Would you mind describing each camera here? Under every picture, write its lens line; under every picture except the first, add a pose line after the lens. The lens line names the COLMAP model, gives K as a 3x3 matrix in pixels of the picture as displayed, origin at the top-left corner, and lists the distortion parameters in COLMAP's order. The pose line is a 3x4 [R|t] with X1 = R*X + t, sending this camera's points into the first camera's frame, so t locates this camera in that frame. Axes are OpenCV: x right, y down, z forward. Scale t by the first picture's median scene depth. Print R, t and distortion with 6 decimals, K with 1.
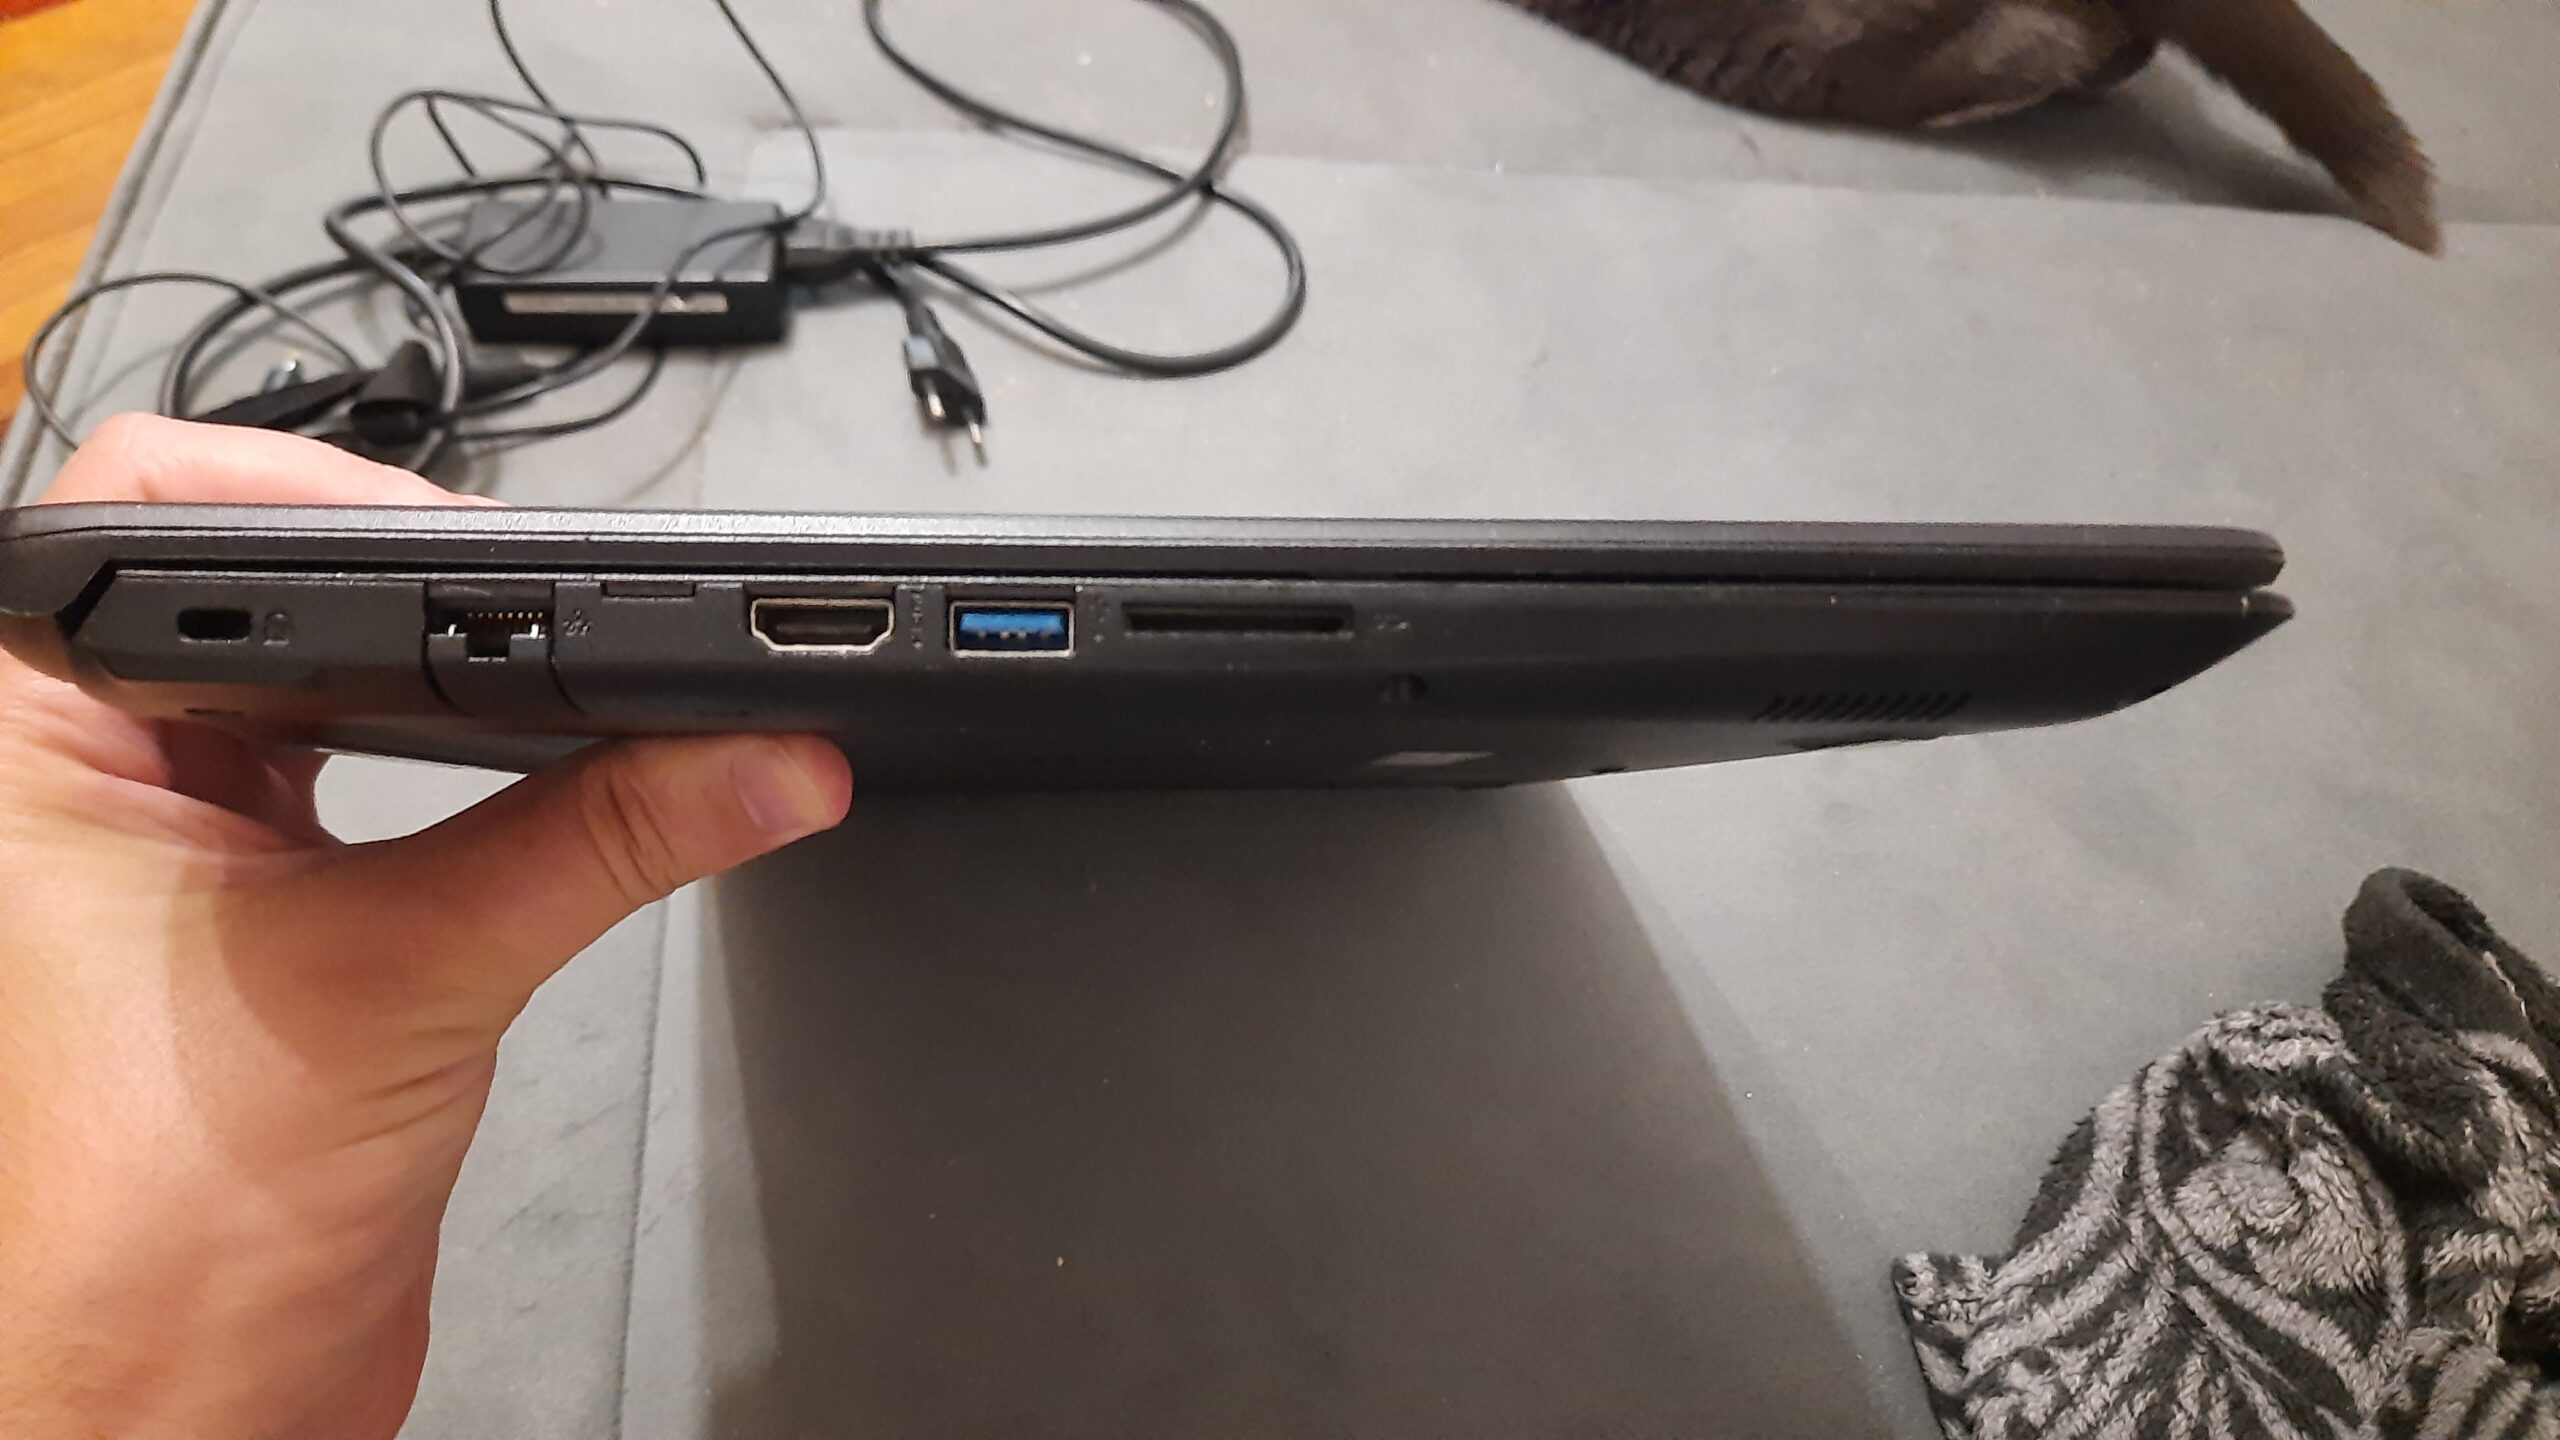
lens RADIAL K [[1923.6, 0, 1280.0], [0, 1923.6, 720.0], [0, 0, 1]] dist [-0.004376, -0.000545]
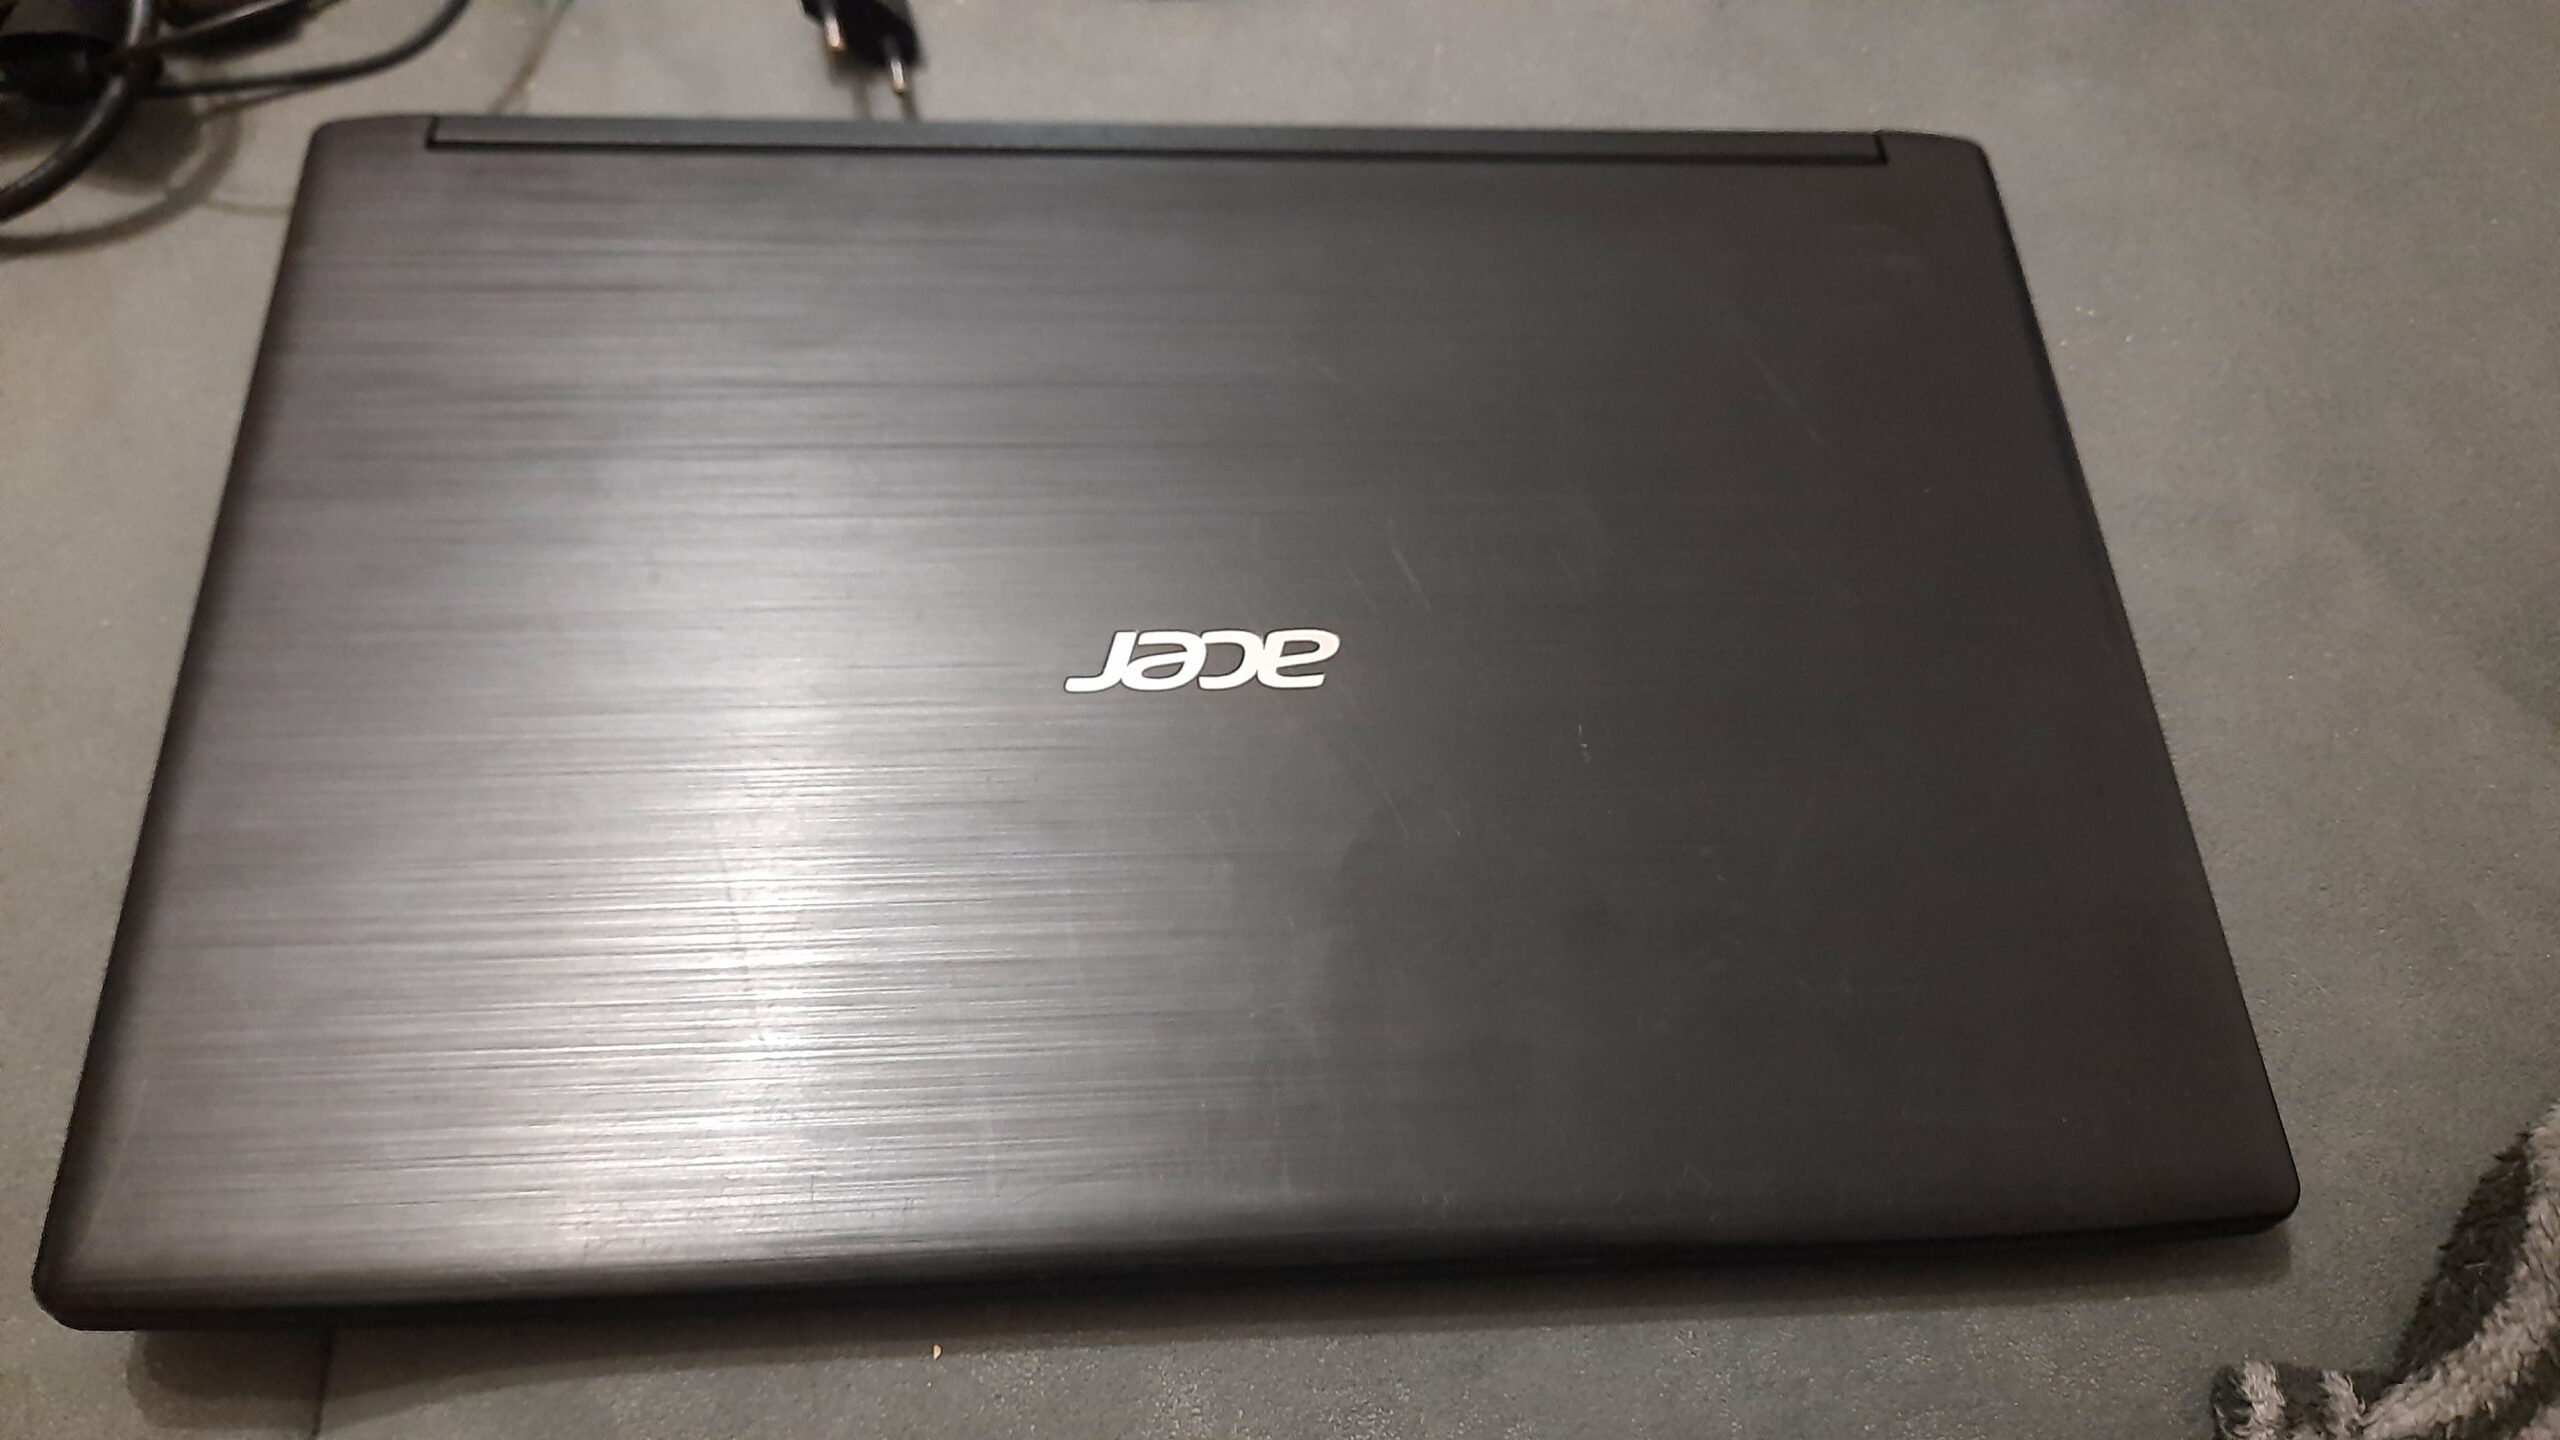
lens RADIAL K [[1923.6, 0, 1280.0], [0, 1923.6, 720.0], [0, 0, 1]] dist [-0.004376, -0.000545]
pose [[0.996196, 0.024076, -0.083745, 0.049662], [-0.008268, 0.982851, 0.184215, -0.062719], [0.086744, -0.182822, 0.979312, 0.365799]]
